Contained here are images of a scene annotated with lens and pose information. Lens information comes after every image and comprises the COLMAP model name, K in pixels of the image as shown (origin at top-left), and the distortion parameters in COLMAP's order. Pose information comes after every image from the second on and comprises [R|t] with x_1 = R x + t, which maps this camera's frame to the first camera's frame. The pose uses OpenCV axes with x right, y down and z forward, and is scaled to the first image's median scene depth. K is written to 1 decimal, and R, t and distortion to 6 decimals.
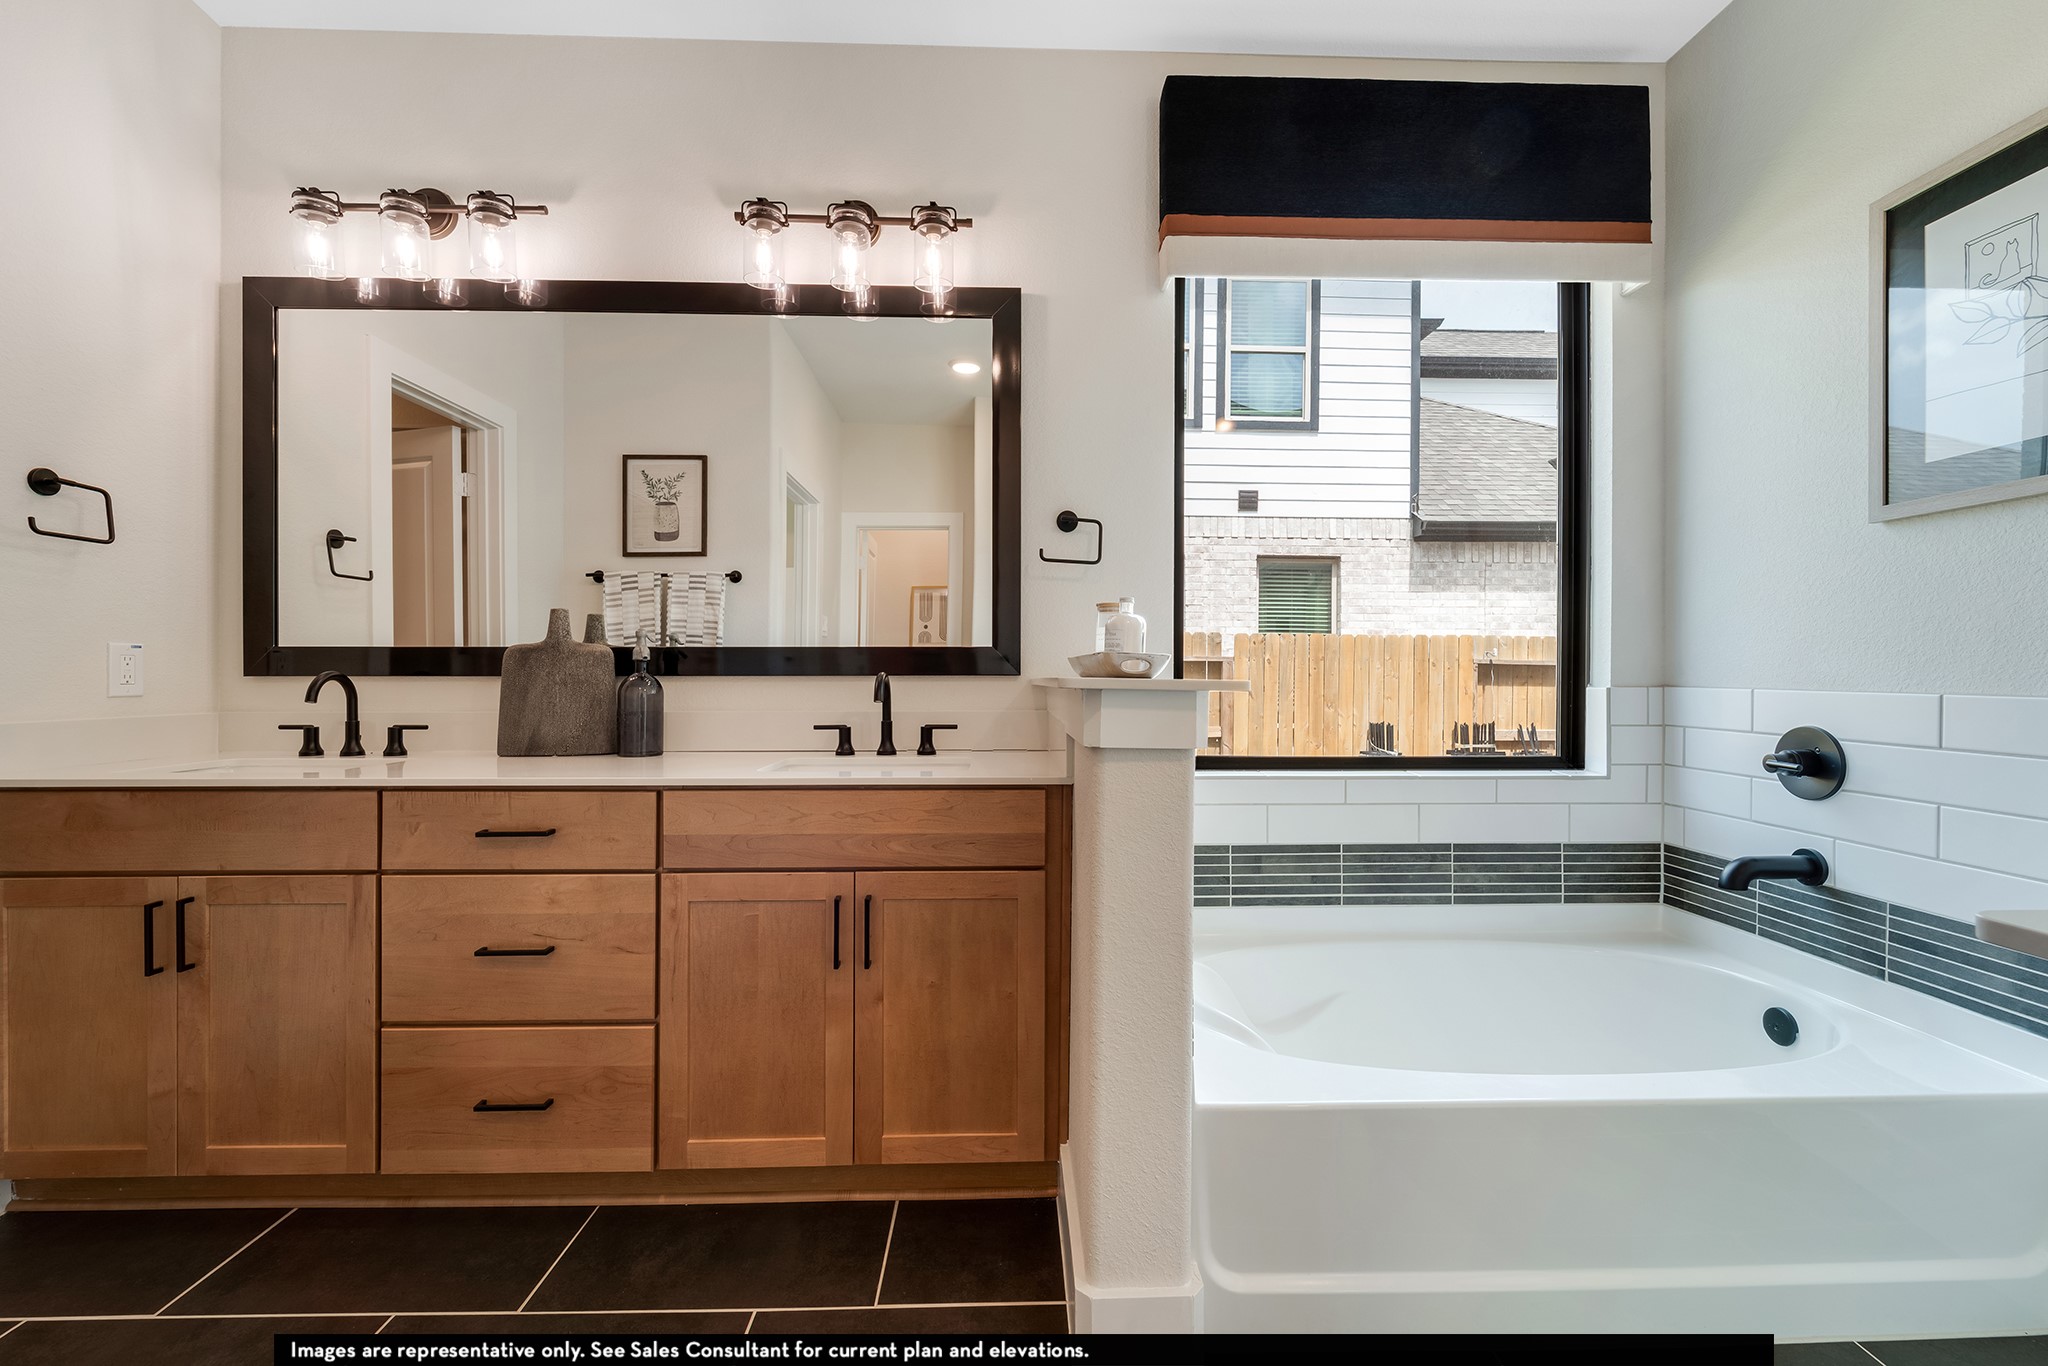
lens RADIAL K [[840.4, 0, 1024.0], [0, 840.4, 683.0], [0, 0, 1]] dist [-0.001203, -0.000165]
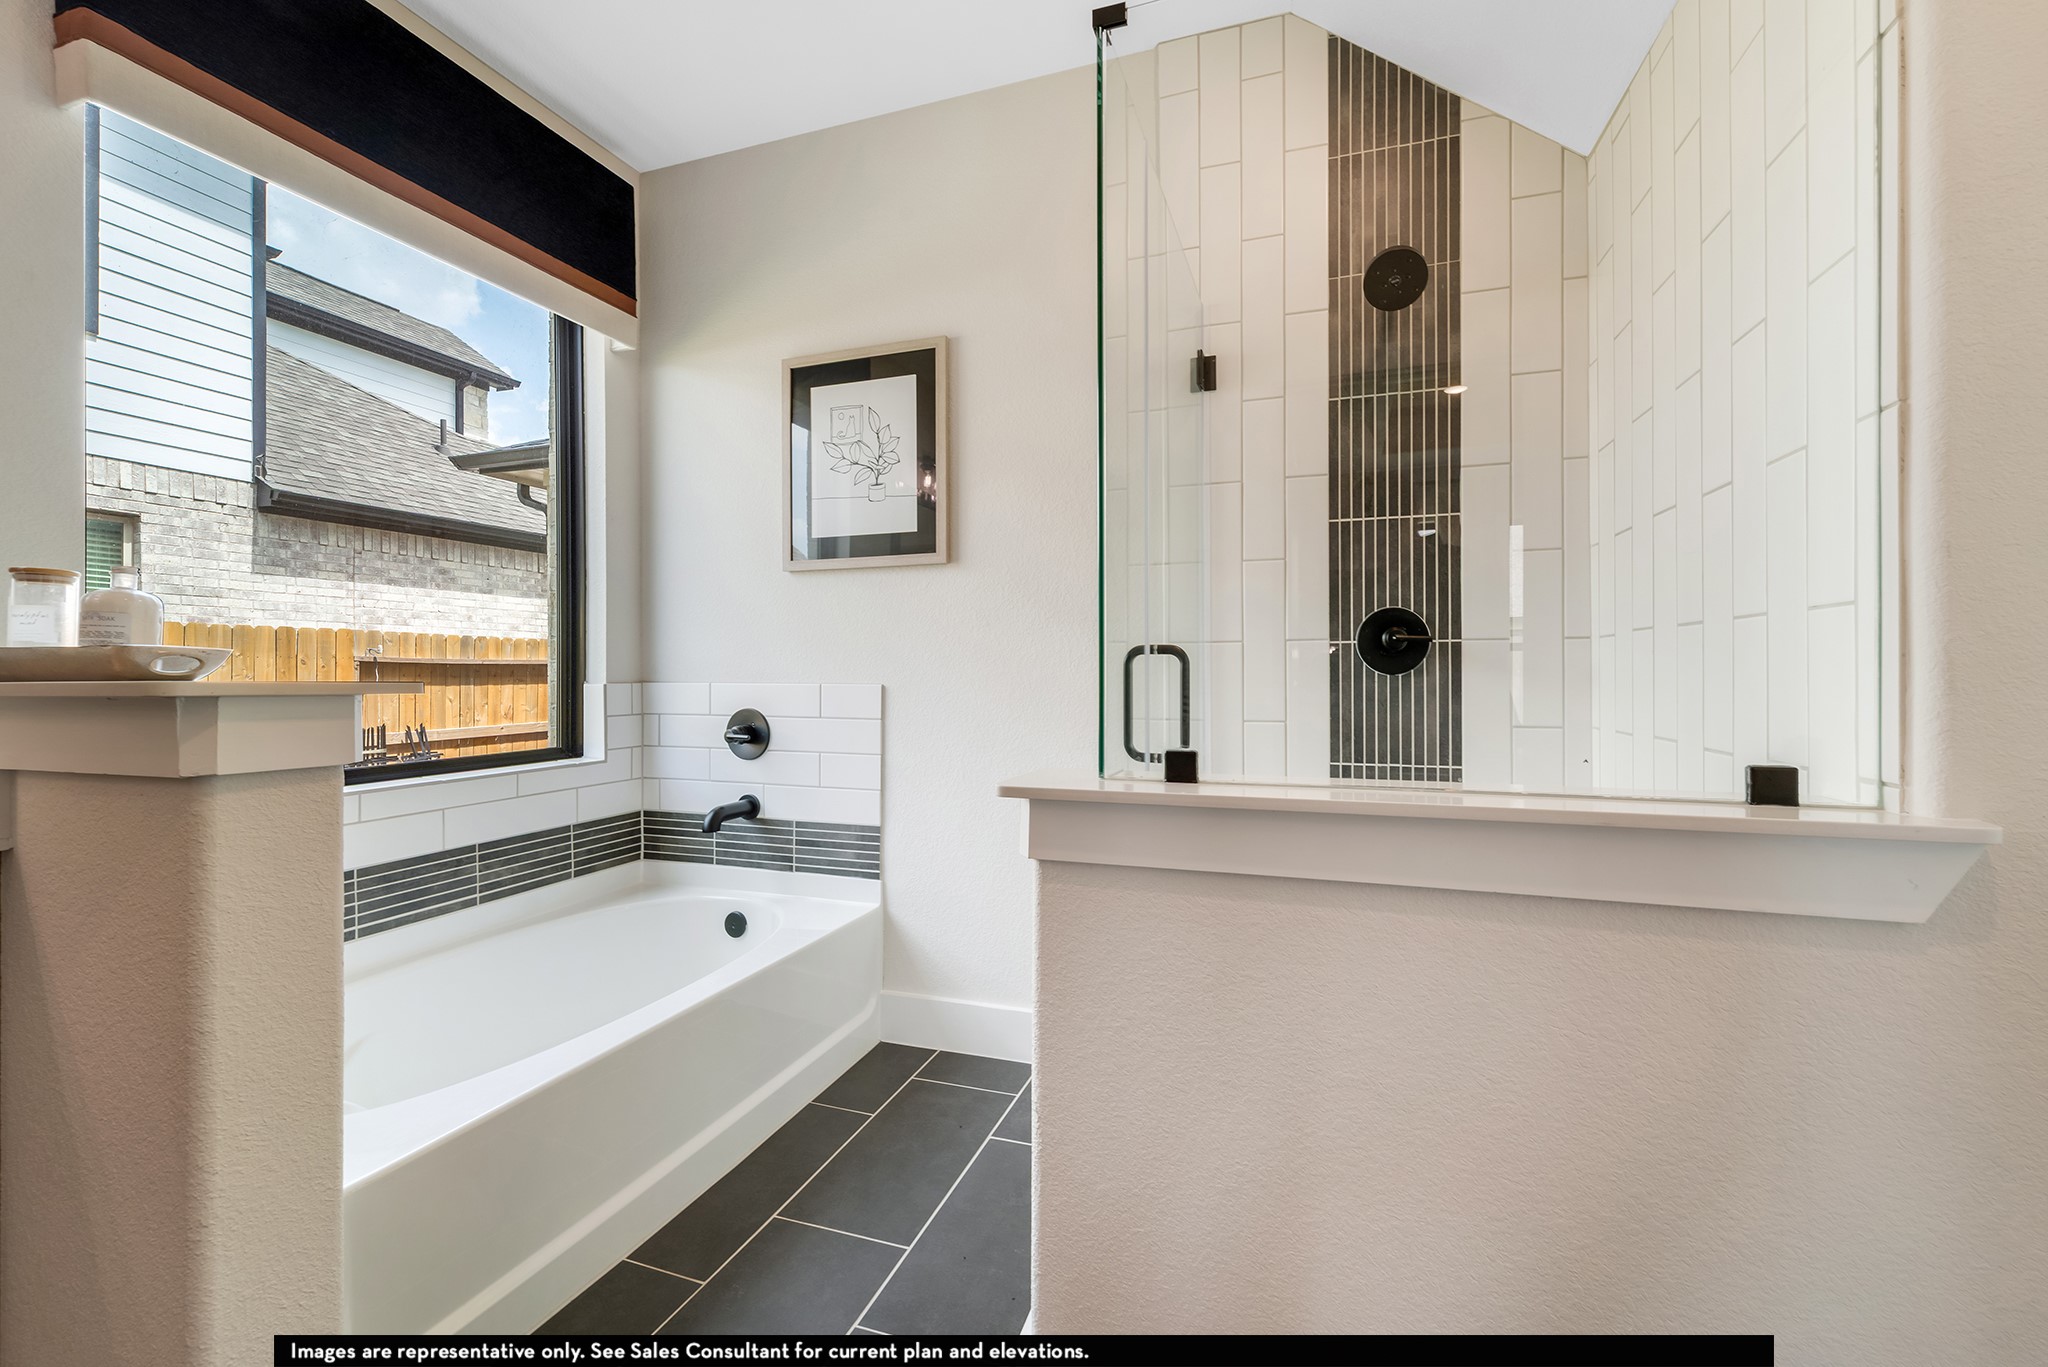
lens RADIAL K [[840.4, 0, 1024.0], [0, 840.4, 683.5], [0, 0, 1]] dist [-0.001203, -0.000165]
pose [[0.366129, -0.017767, 0.930394, -0.169668], [0.015246, 0.999798, 0.013093, -0.001274], [-0.930439, 0.009390, 0.366326, 0.033171]]
